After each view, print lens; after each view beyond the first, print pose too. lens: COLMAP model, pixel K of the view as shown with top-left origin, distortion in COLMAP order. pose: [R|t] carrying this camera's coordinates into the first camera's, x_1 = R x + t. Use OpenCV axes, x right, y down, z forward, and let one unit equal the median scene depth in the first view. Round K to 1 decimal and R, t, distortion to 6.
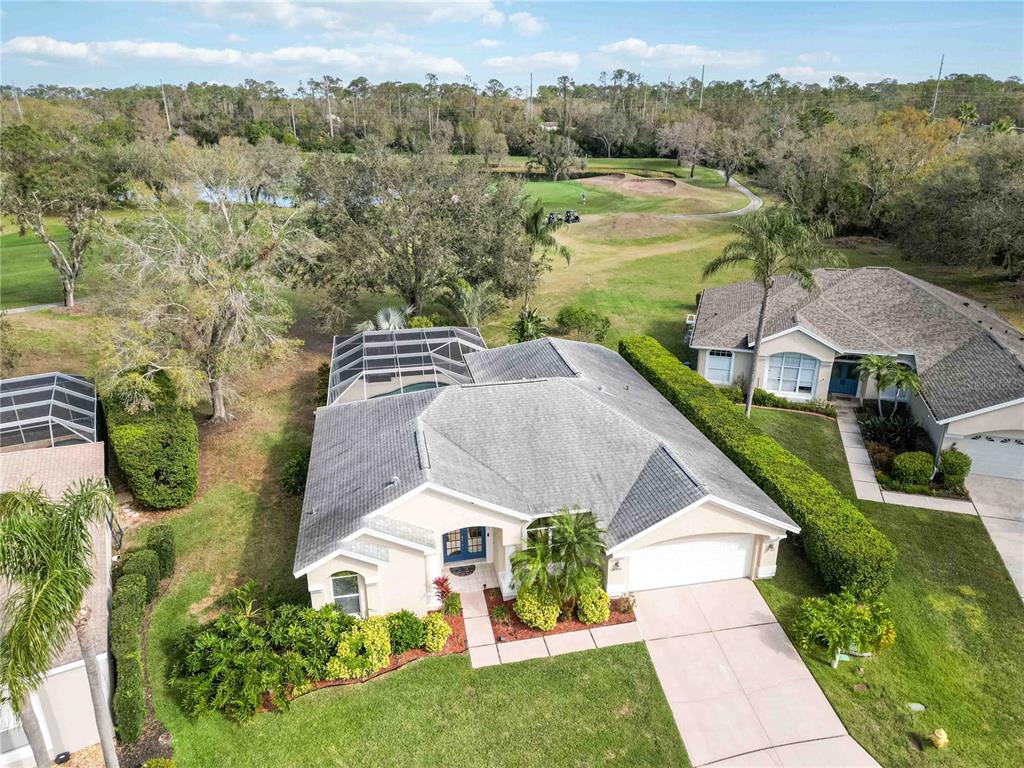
lens RADIAL K [[714.1, 0, 509.0], [0, 714.1, 384.6], [0, 0, 1]] dist [0.069186, -0.062932]
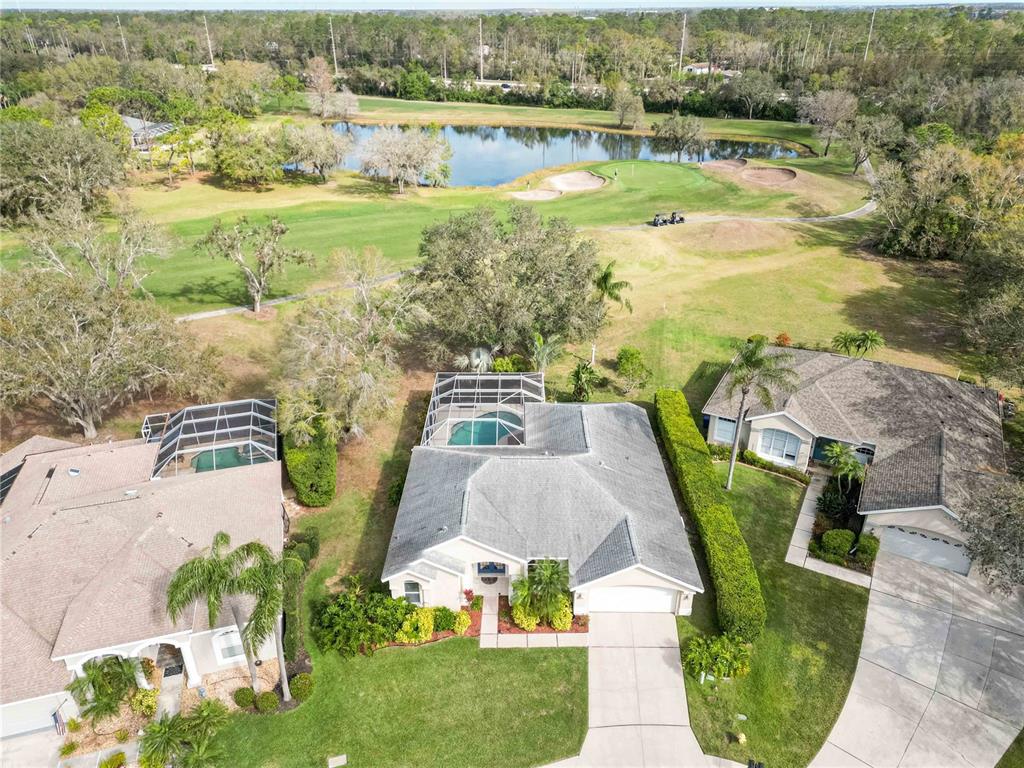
lens RADIAL K [[714.1, 0, 510.7], [0, 714.1, 381.2], [0, 0, 1]] dist [0.069186, -0.062932]
pose [[0.979733, 0.095457, -0.176100, 0.216244], [-0.076946, 0.991046, 0.109115, -0.346051], [0.184939, -0.093354, 0.978306, -0.481083]]
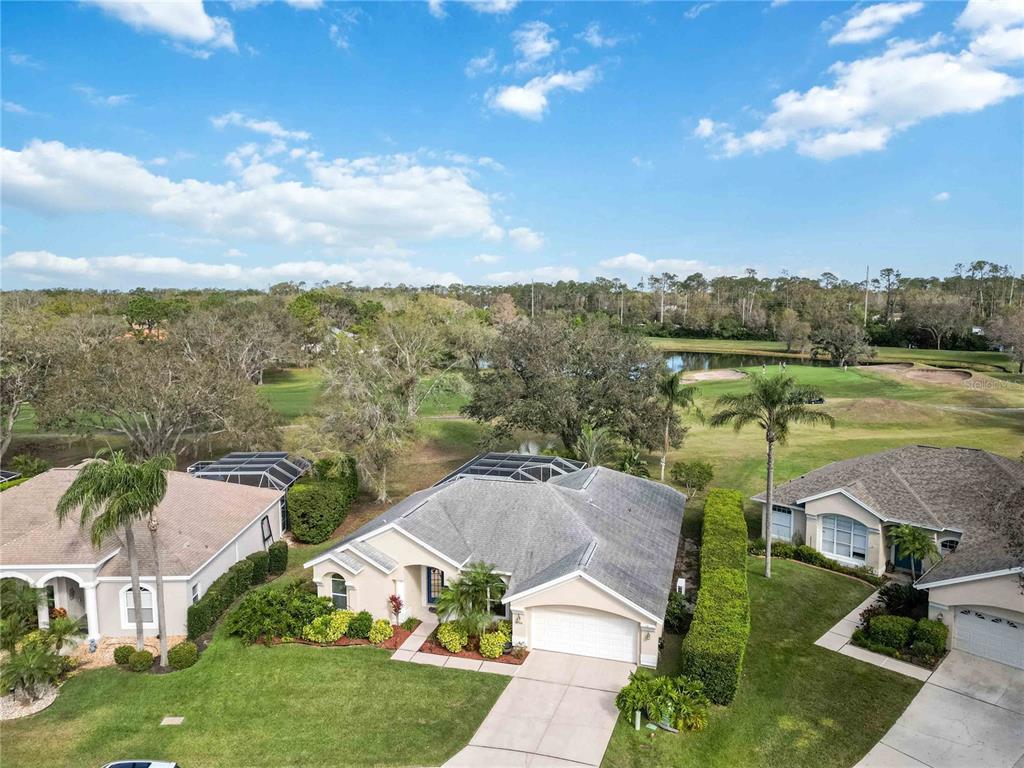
lens RADIAL K [[714.1, 0, 510.5], [0, 714.1, 386.2], [0, 0, 1]] dist [0.069186, -0.062932]
pose [[0.886885, 0.062439, -0.457751, 0.656192], [-0.172272, 0.964059, -0.202271, 0.103262], [0.428670, 0.258249, 0.865765, -0.224451]]
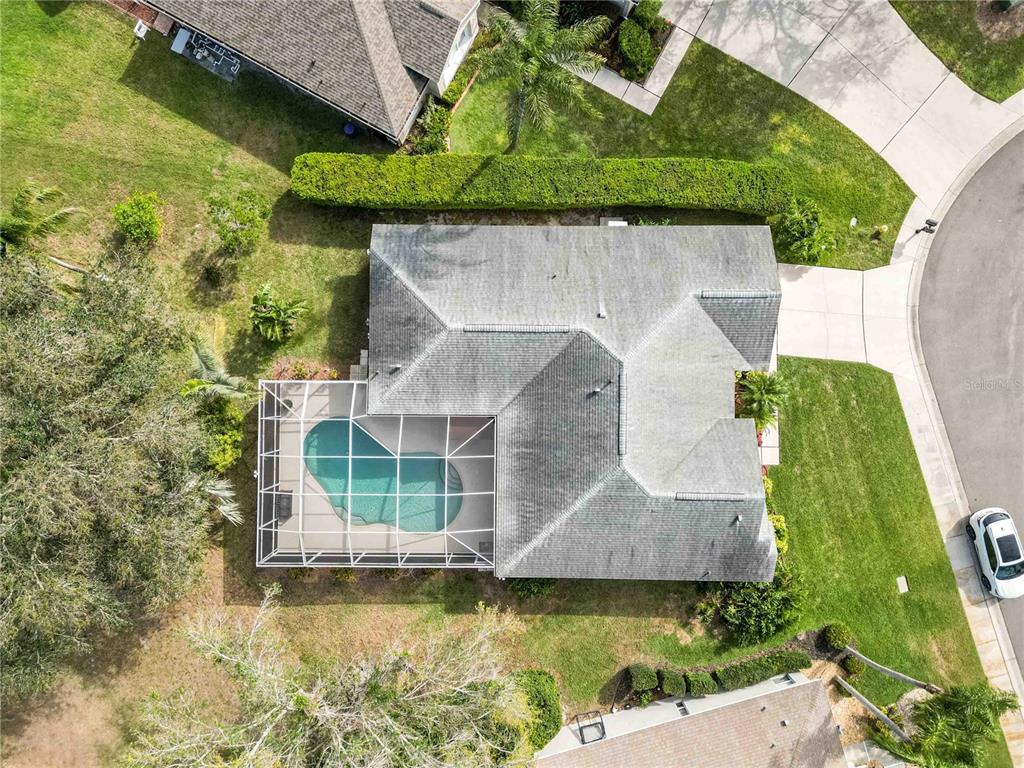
lens RADIAL K [[714.1, 0, 507.0], [0, 714.1, 387.0], [0, 0, 1]] dist [0.069186, -0.062932]
pose [[0.198918, -0.979930, 0.012979, -0.017771], [0.377150, 0.088769, 0.921888, -1.167928], [-0.904538, -0.178485, 0.387239, 0.807489]]
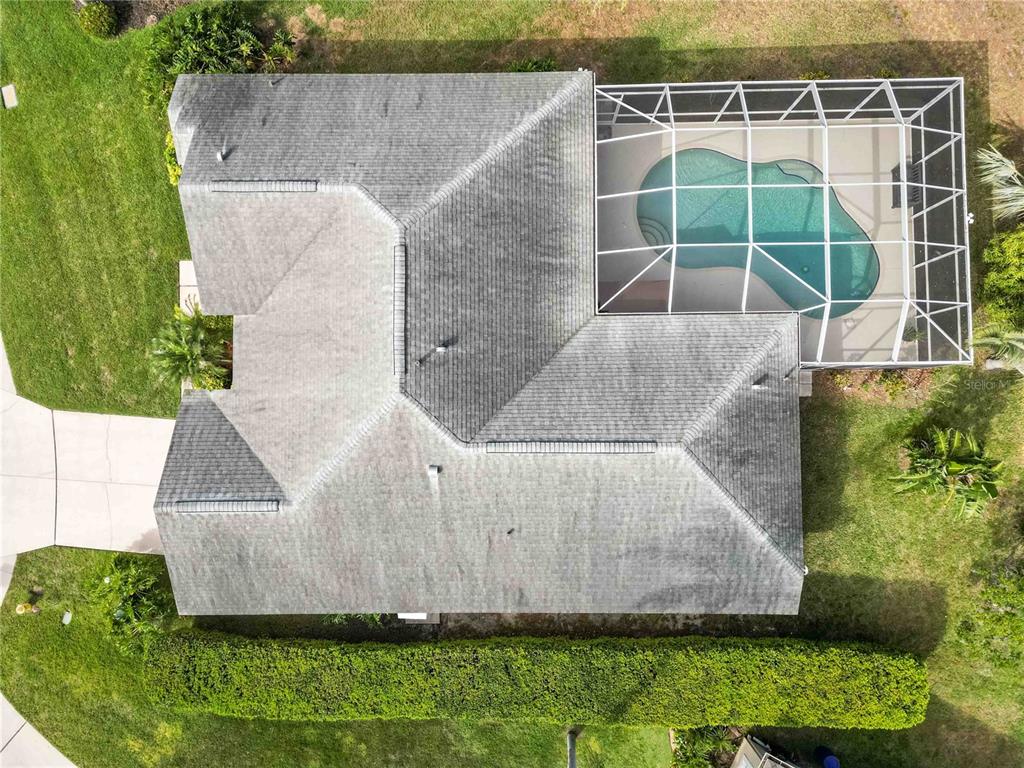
lens RADIAL K [[714.1, 0, 511.6], [0, 714.1, 378.7], [0, 0, 1]] dist [0.069186, -0.062932]
pose [[-0.184990, 0.981965, -0.039042, 0.068704], [-0.348049, -0.028312, 0.937049, -0.736047], [0.919043, 0.186933, 0.347009, 0.946972]]
